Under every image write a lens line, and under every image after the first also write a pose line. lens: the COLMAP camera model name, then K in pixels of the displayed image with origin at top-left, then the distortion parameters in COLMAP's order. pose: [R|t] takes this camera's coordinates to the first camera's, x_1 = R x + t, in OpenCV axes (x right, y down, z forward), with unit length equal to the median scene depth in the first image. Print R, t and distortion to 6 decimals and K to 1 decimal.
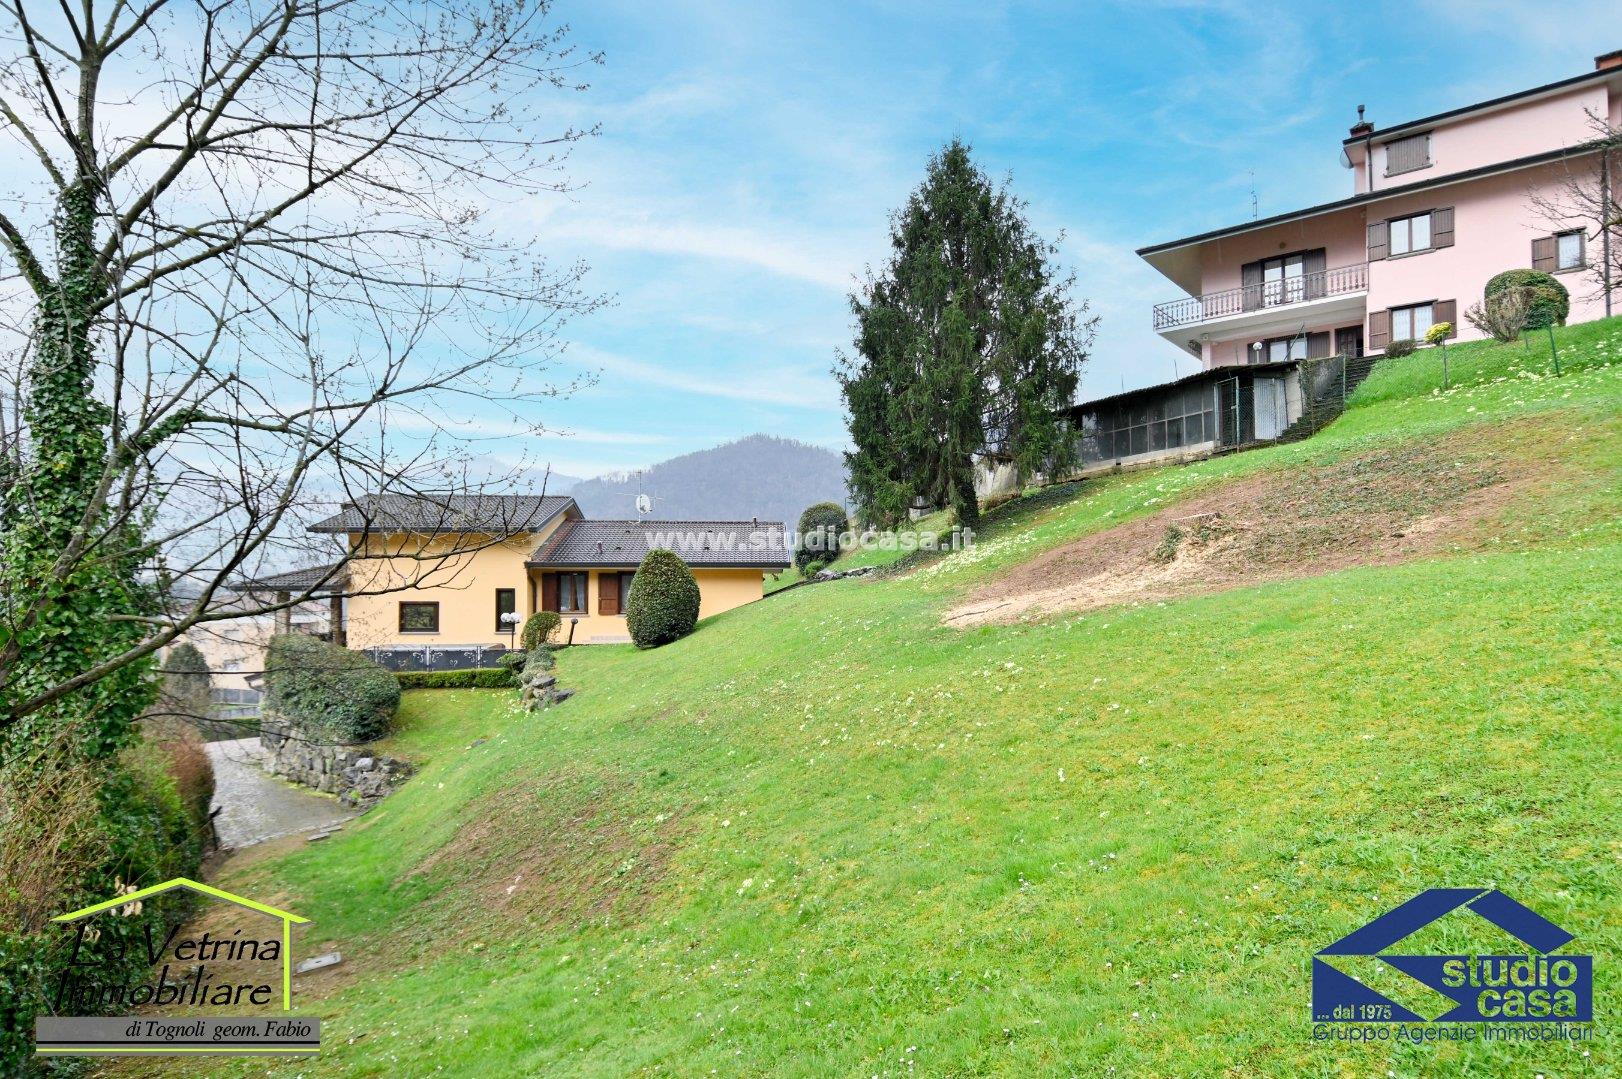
lens RADIAL K [[888.6, 0, 803.9], [0, 888.6, 577.6], [0, 0, 1]] dist [0.023677, -0.030805]
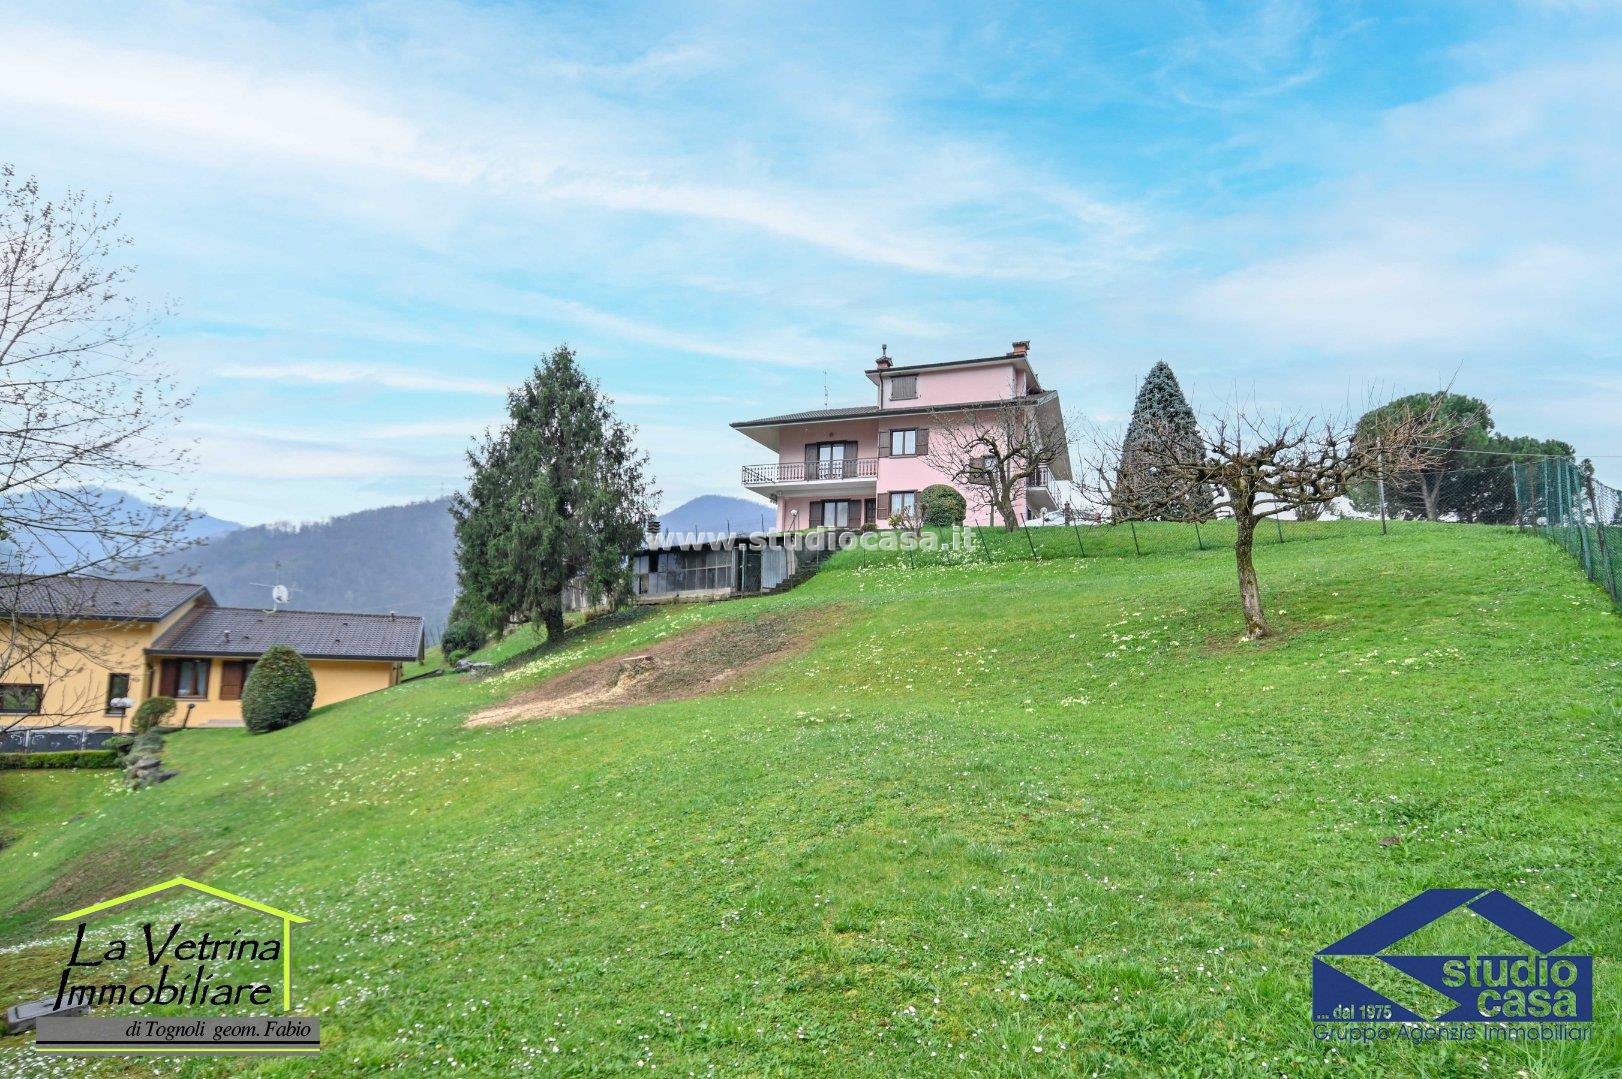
lens RADIAL K [[887.7, 0, 817.6], [0, 887.7, 571.6], [0, 0, 1]] dist [0.023496, -0.029229]
pose [[0.943827, 0.064298, 0.324123, 0.114763], [-0.035337, 0.994901, -0.094466, -0.043996], [-0.328544, 0.077706, 0.941287, -0.328980]]
